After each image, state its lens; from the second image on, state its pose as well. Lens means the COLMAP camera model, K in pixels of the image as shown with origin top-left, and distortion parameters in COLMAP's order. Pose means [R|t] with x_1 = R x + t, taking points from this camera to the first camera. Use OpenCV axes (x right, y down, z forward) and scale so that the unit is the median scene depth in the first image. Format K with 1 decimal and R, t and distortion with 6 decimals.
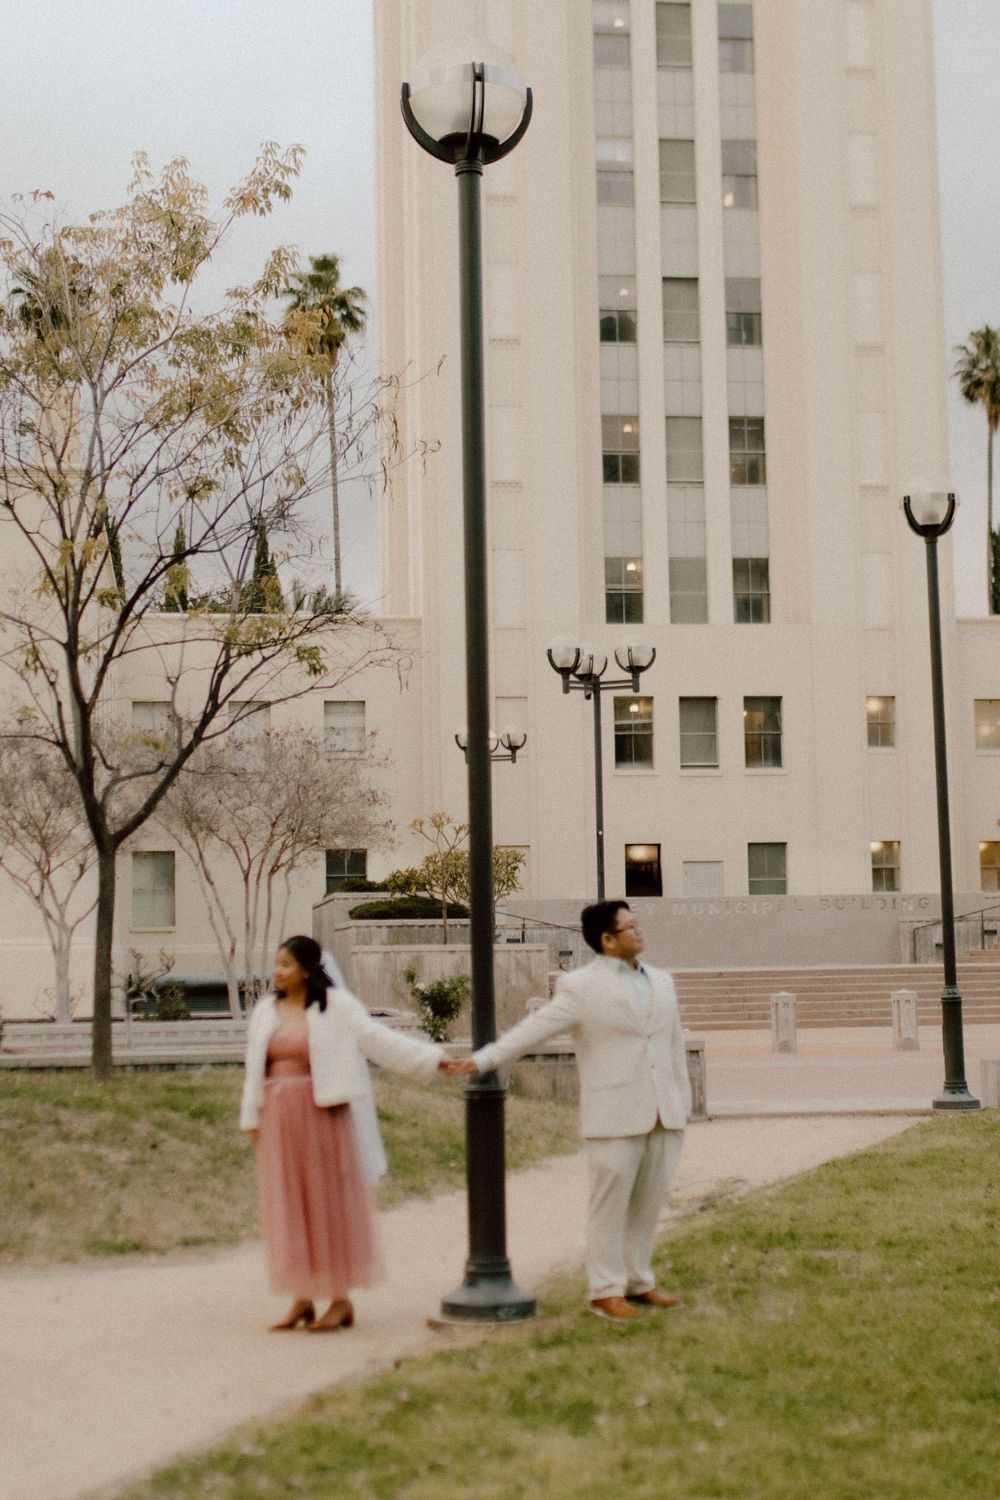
lens RADIAL K [[2241.3, 0, 500.0], [0, 2241.3, 750.0], [0, 0, 1]] dist [-0.011192, -0.024878]
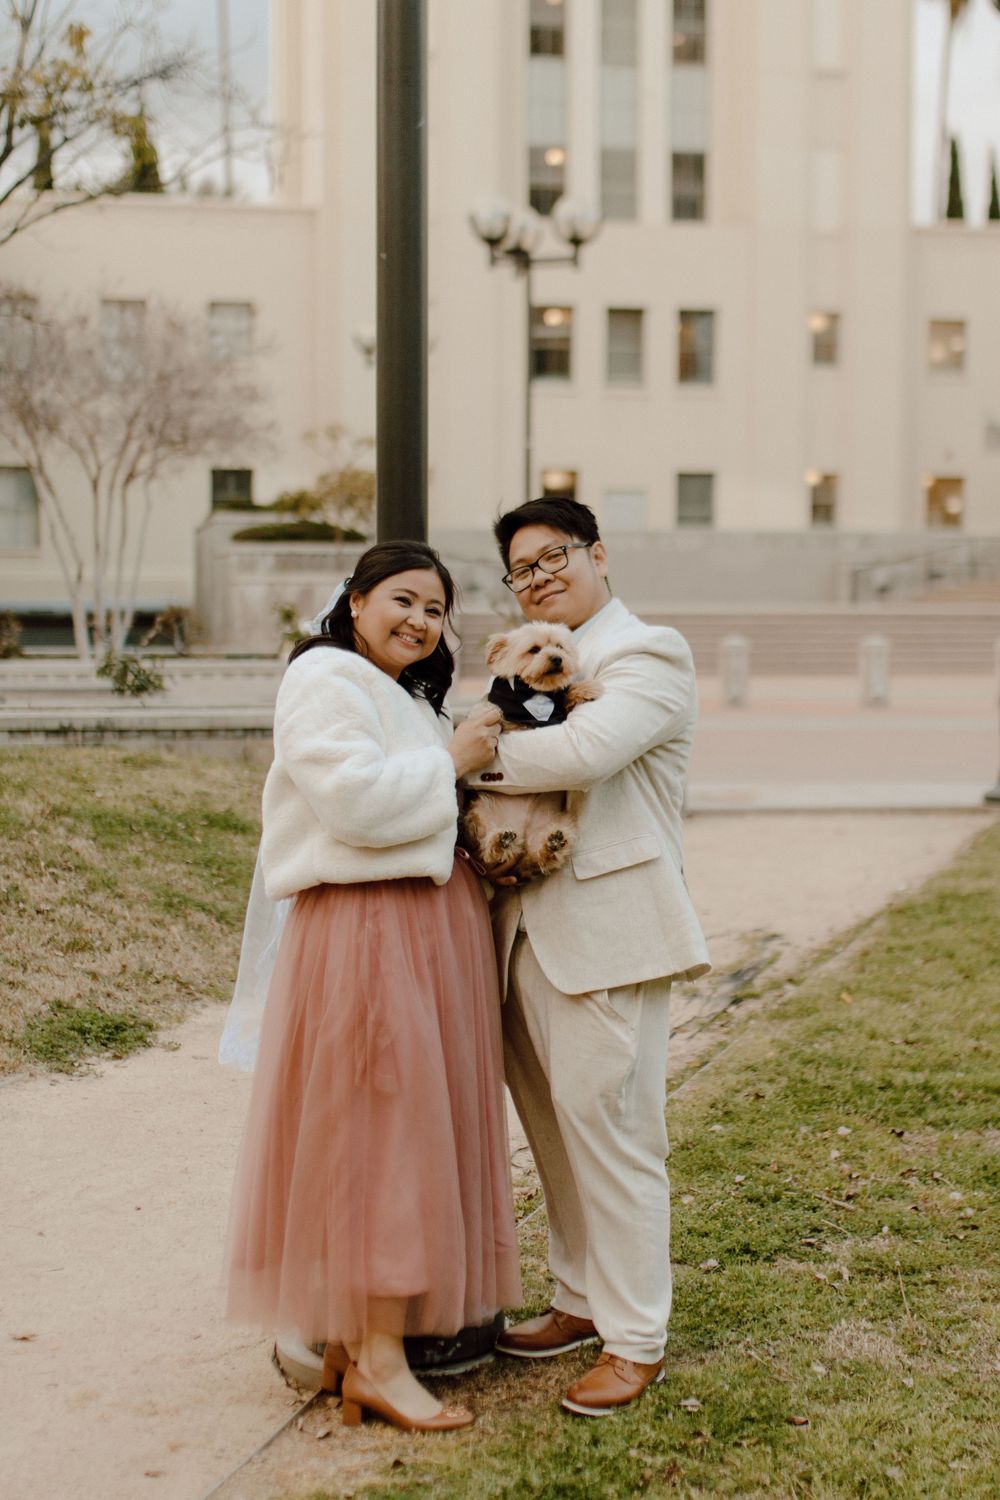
lens RADIAL K [[2241.3, 0, 500.0], [0, 2241.3, 750.0], [0, 0, 1]] dist [-0.011192, -0.024878]
pose [[0.998736, 0.017413, 0.047157, -0.002334], [-0.024837, 0.986523, 0.161726, 0.013415], [-0.043705, -0.162693, 0.985708, 0.148432]]
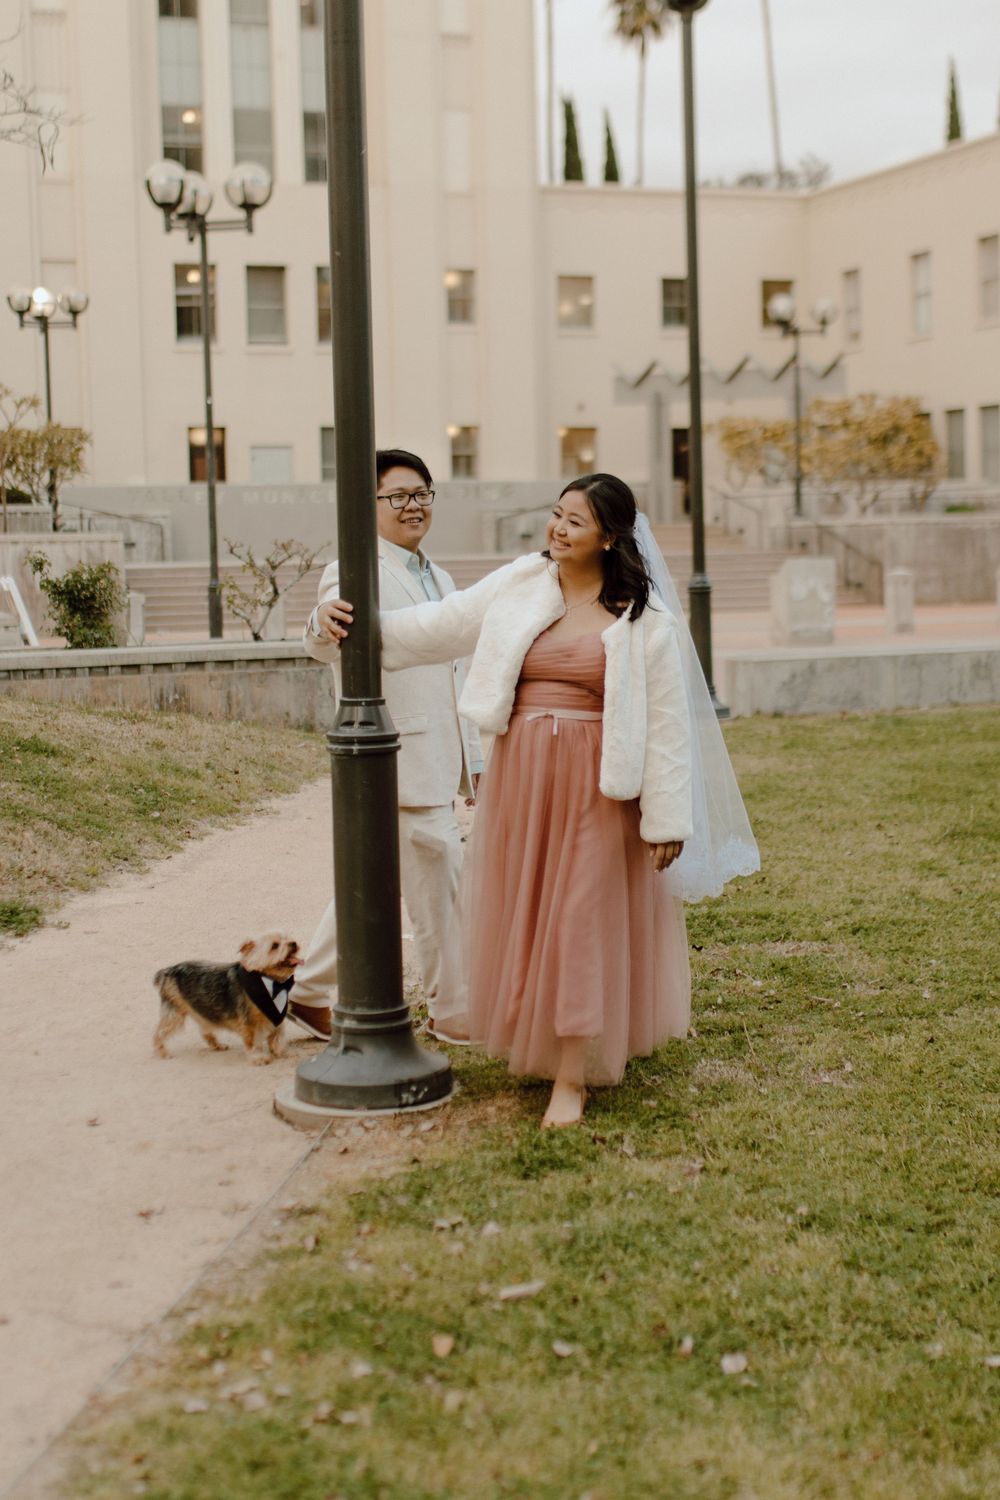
lens RADIAL K [[2241.3, 0, 500.0], [0, 2241.3, 750.0], [0, 0, 1]] dist [-0.011192, -0.024878]
pose [[0.977199, -0.022583, 0.211122, -0.027266], [-0.015562, 0.984035, 0.177291, 0.013006], [-0.211756, -0.176534, 0.961247, 0.111728]]
